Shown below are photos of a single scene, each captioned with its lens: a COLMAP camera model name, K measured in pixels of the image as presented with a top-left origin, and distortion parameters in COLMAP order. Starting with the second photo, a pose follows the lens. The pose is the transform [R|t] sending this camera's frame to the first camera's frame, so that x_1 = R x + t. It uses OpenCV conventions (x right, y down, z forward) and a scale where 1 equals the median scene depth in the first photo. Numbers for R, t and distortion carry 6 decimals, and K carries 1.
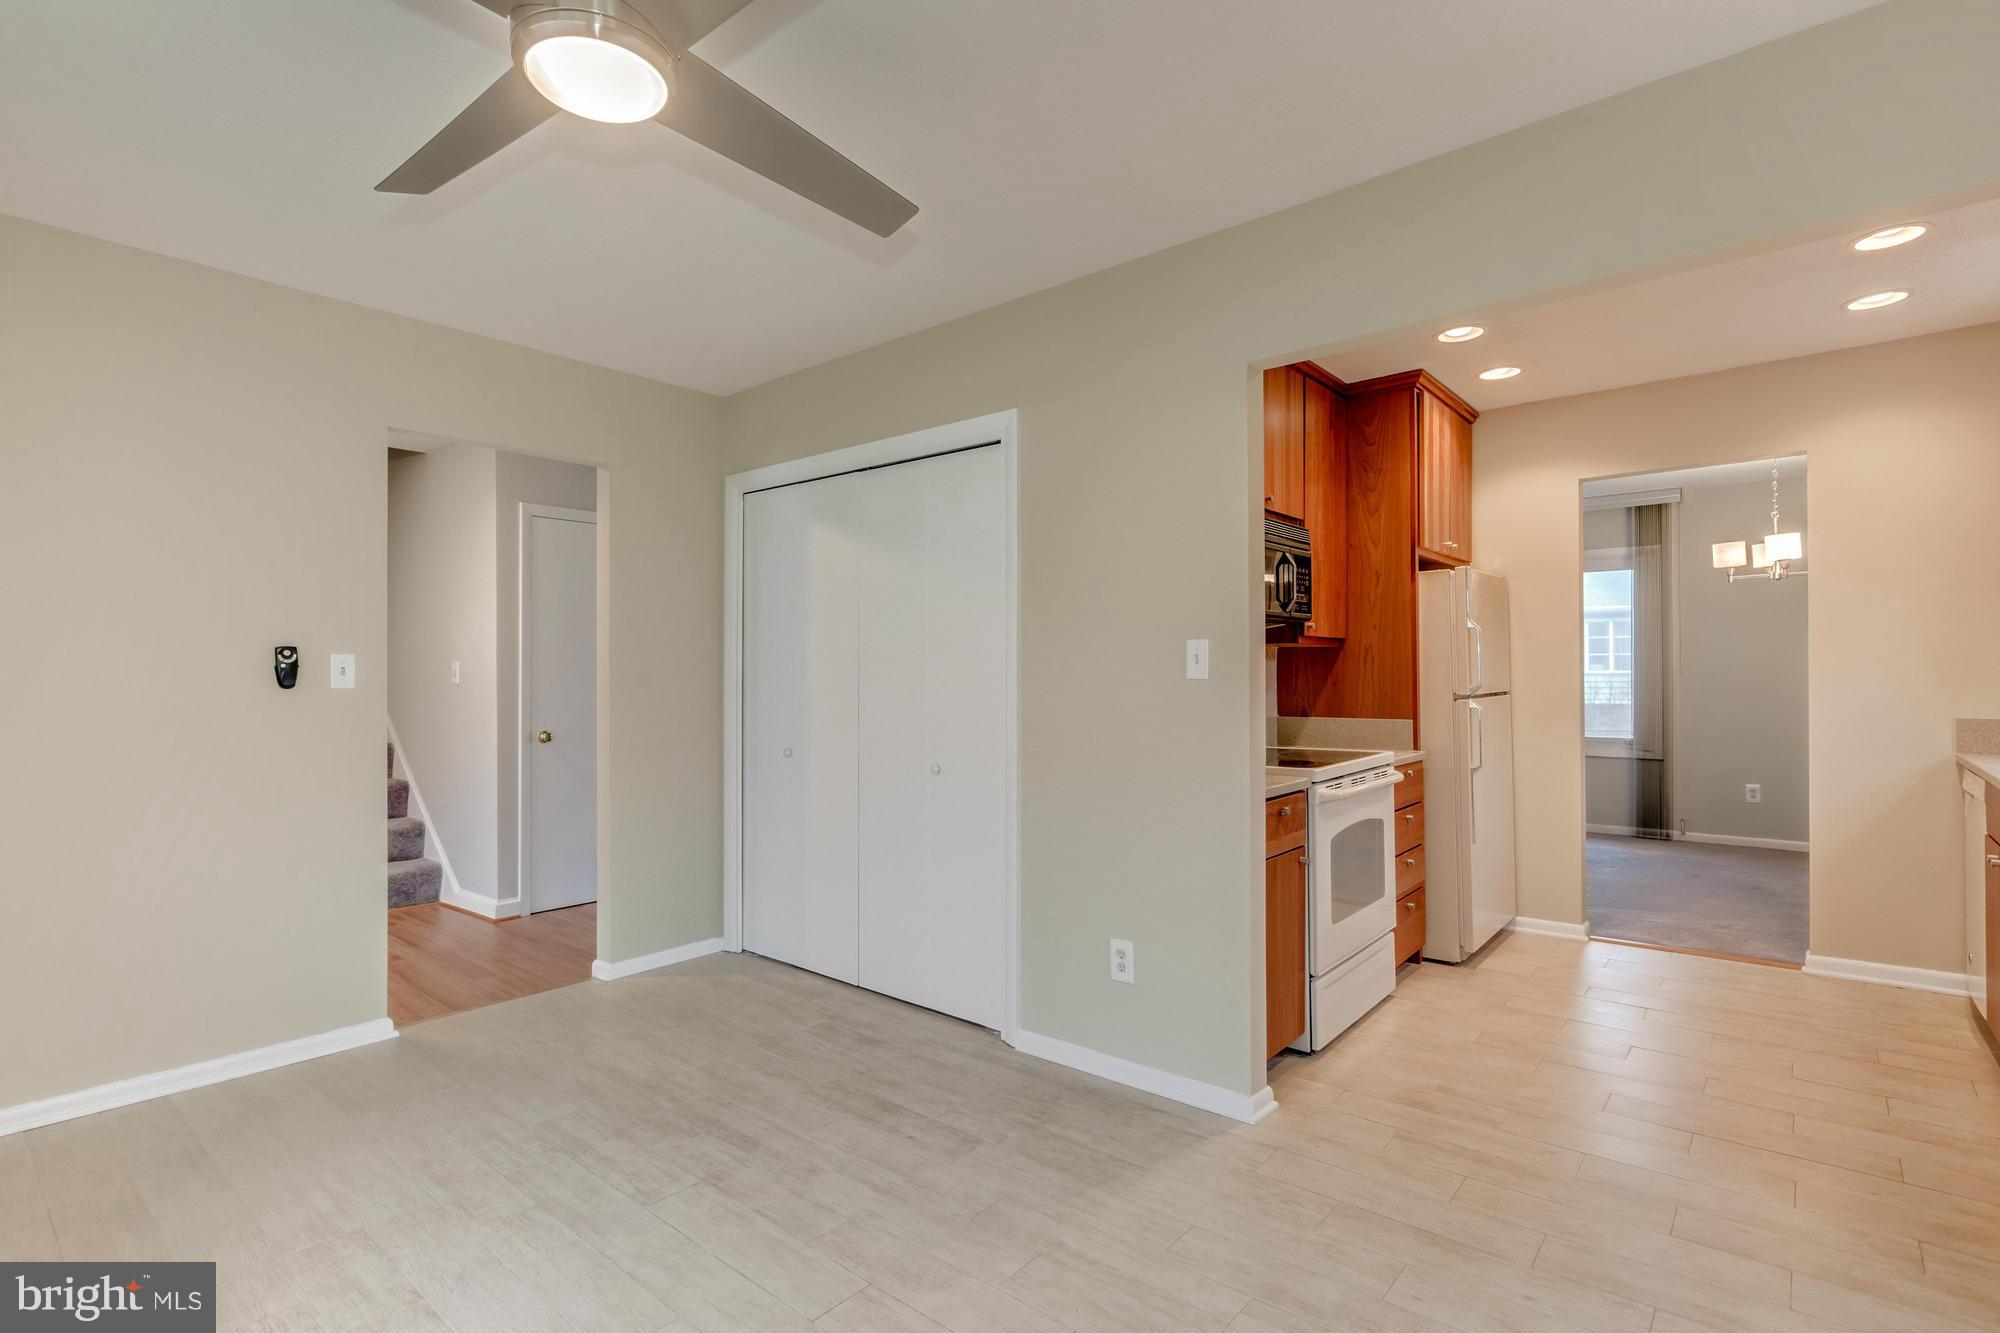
lens RADIAL K [[963.1, 0, 988.7], [0, 963.1, 666.0], [0, 0, 1]] dist [-0.002457, -0.000843]
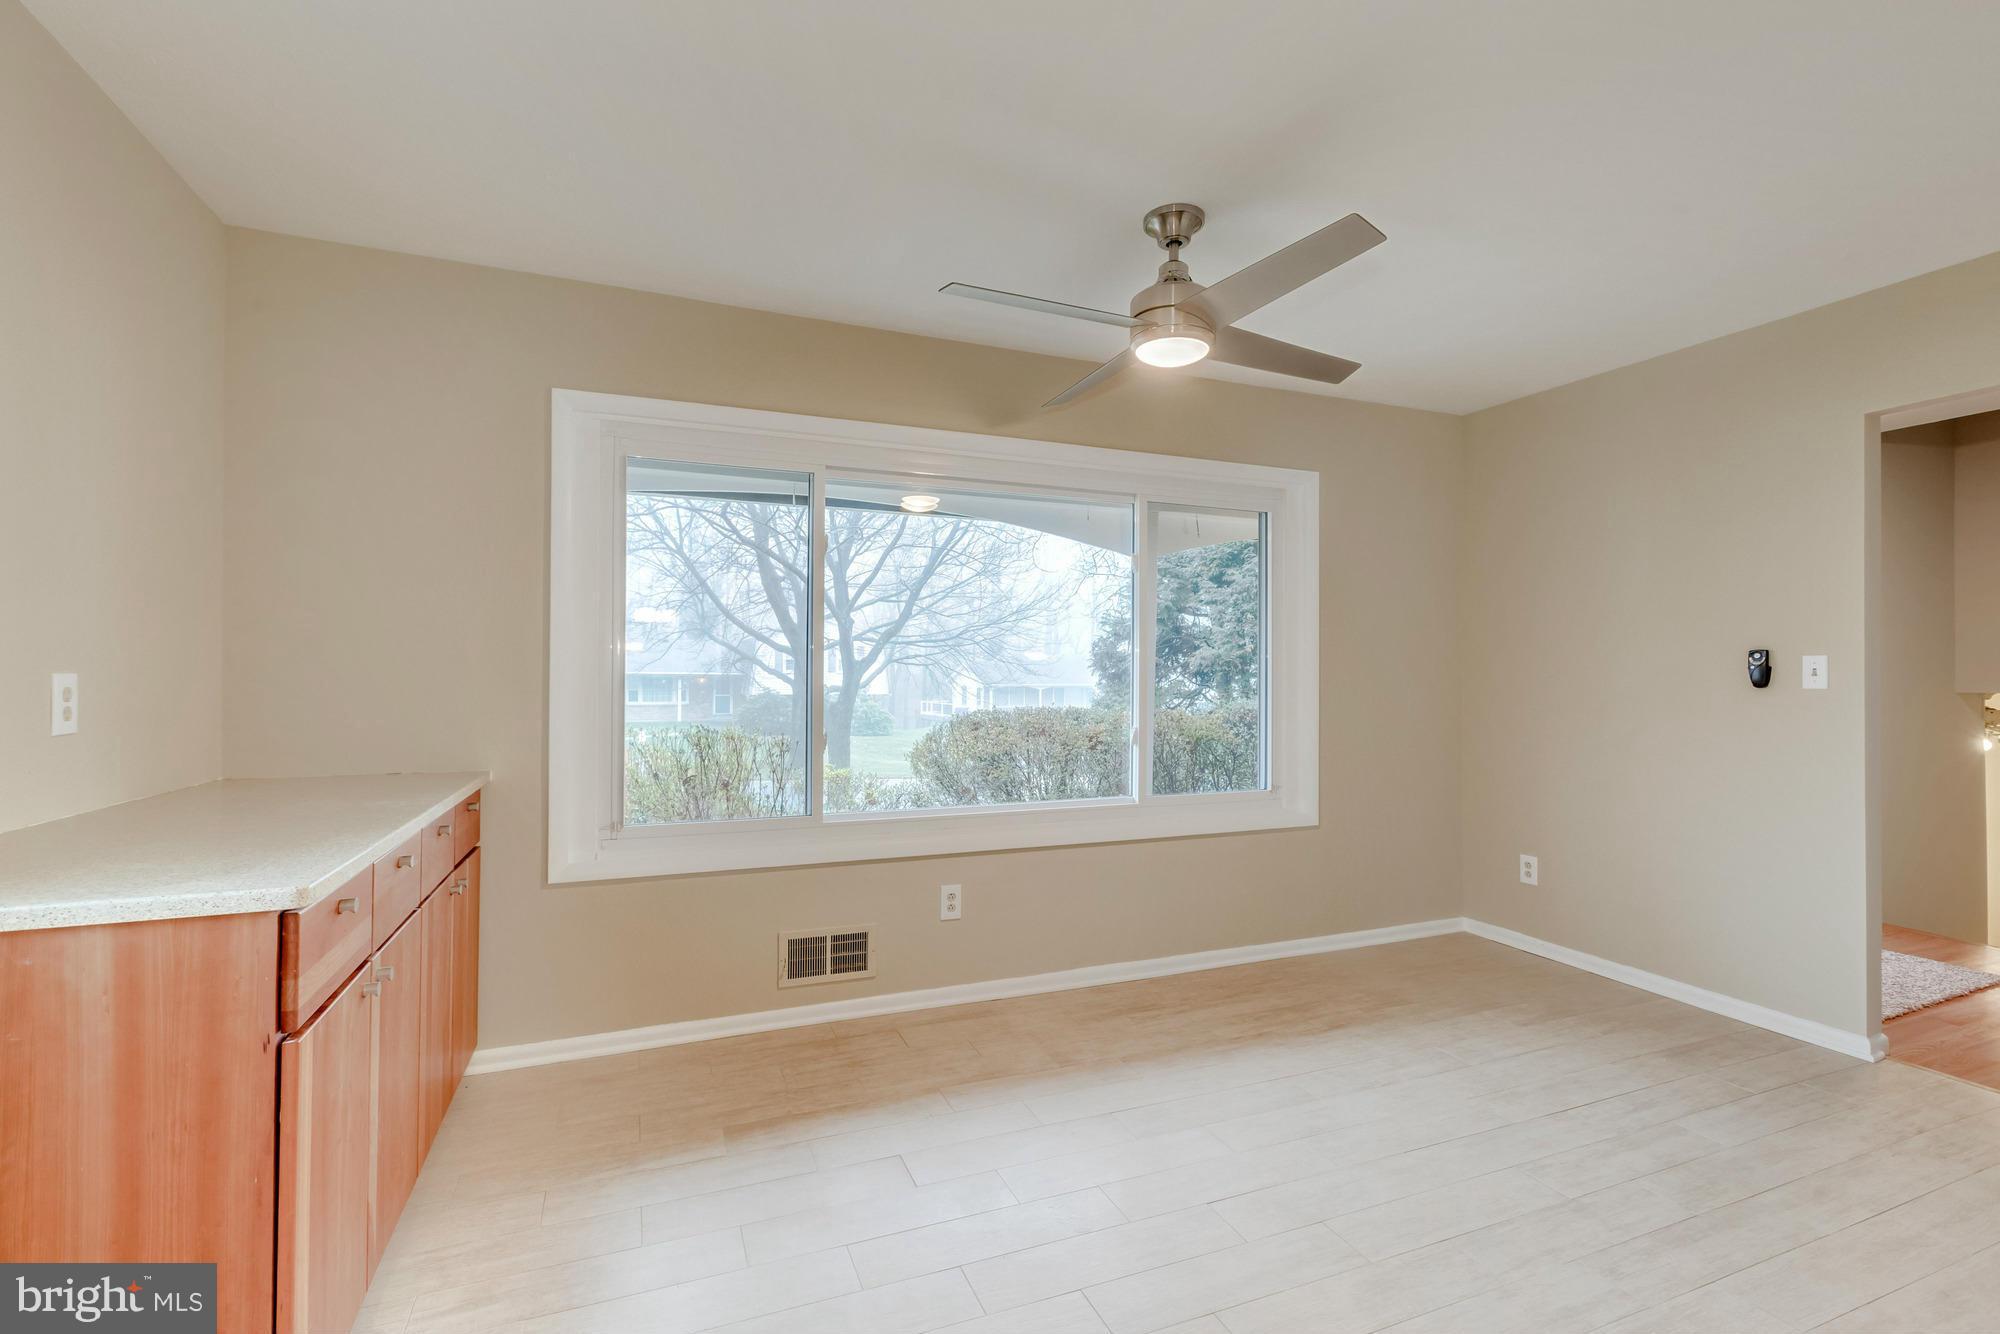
lens RADIAL K [[875.6, 0, 1001.7], [0, 875.6, 669.0], [0, 0, 1]] dist [0.003092, -0.000035]
pose [[-0.455258, -0.001601, -0.890358, 0.565091], [0.004047, 0.999984, -0.003867, 0.002047], [0.890351, -0.005364, -0.455244, 0.675043]]
